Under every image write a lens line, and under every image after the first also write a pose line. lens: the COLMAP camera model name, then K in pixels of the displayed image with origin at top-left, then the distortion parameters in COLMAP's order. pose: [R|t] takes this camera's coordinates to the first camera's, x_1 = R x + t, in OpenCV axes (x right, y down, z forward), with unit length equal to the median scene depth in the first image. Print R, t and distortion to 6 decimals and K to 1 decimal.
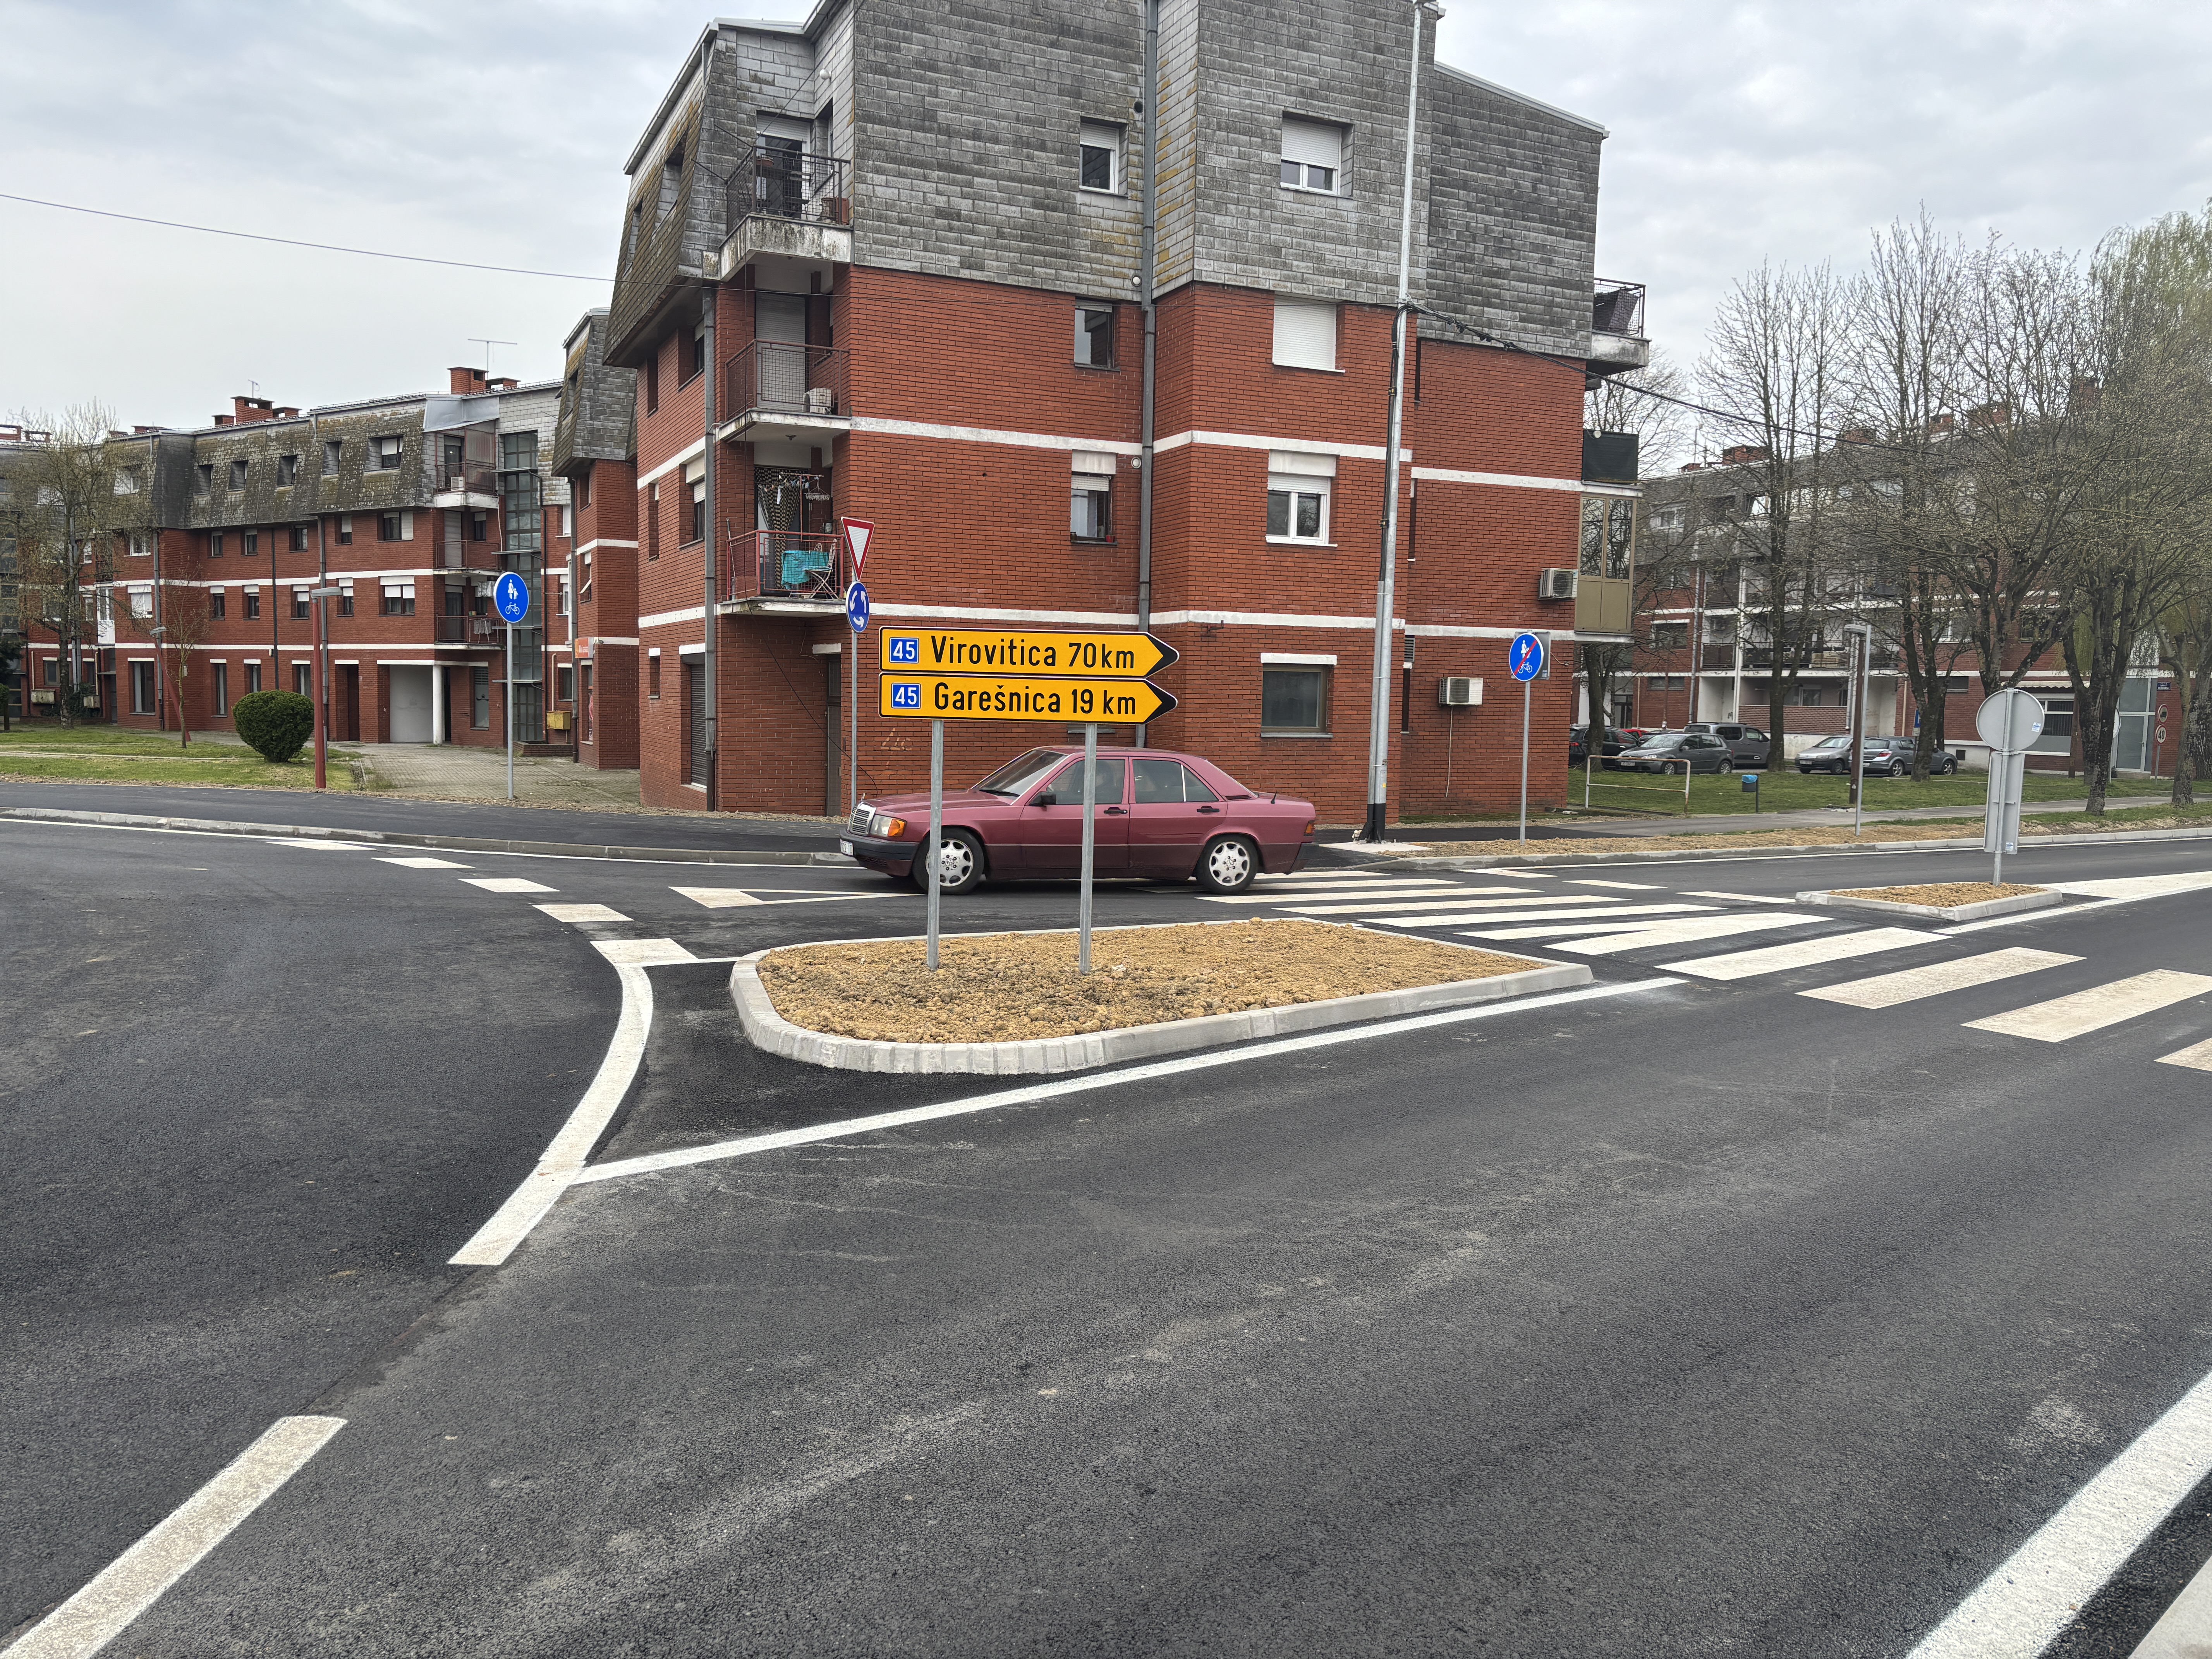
lens RADIAL K [[1667.7, 0, 1122.2], [0, 1667.7, 828.0], [0, 0, 1]] dist [0.056398, -0.037579]
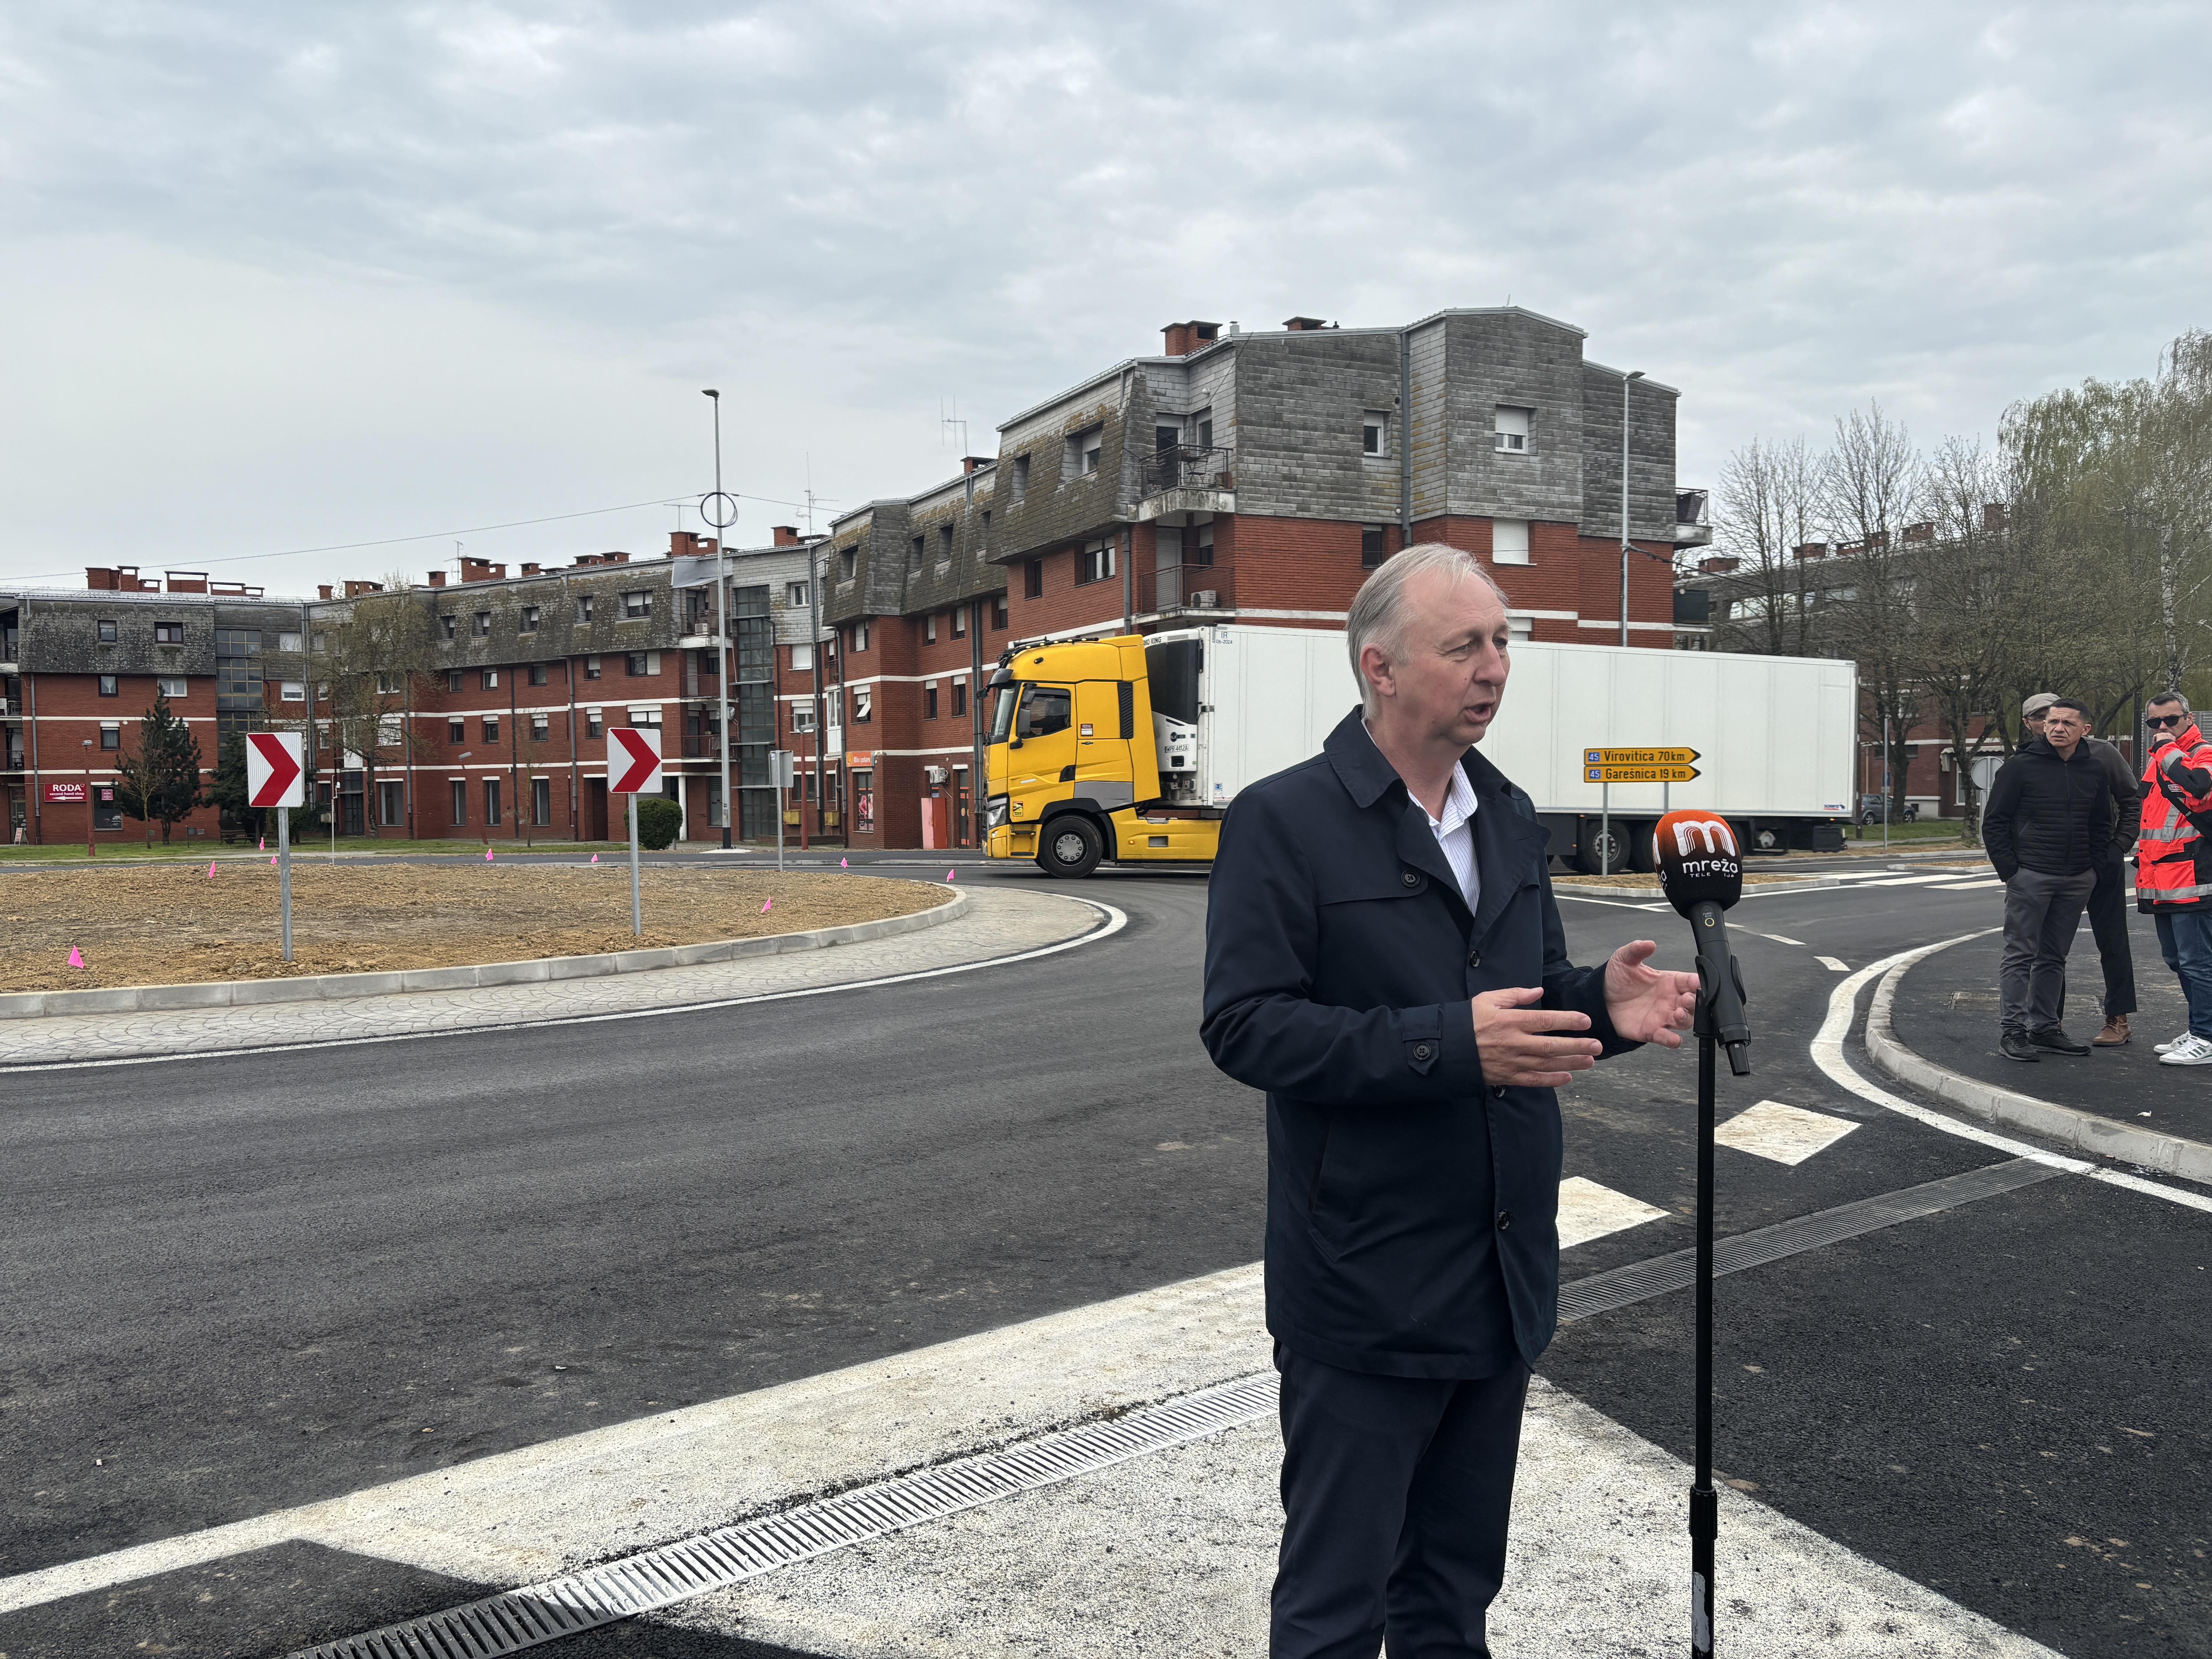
lens RADIAL K [[1667.7, 0, 1101.2], [0, 1667.7, 867.5], [0, 0, 1]] dist [0.056398, -0.037579]
pose [[0.999012, -0.033754, 0.028899, -0.317586], [0.034581, 0.998993, -0.028590, 0.034764], [-0.027904, 0.029562, 0.999173, -0.515148]]
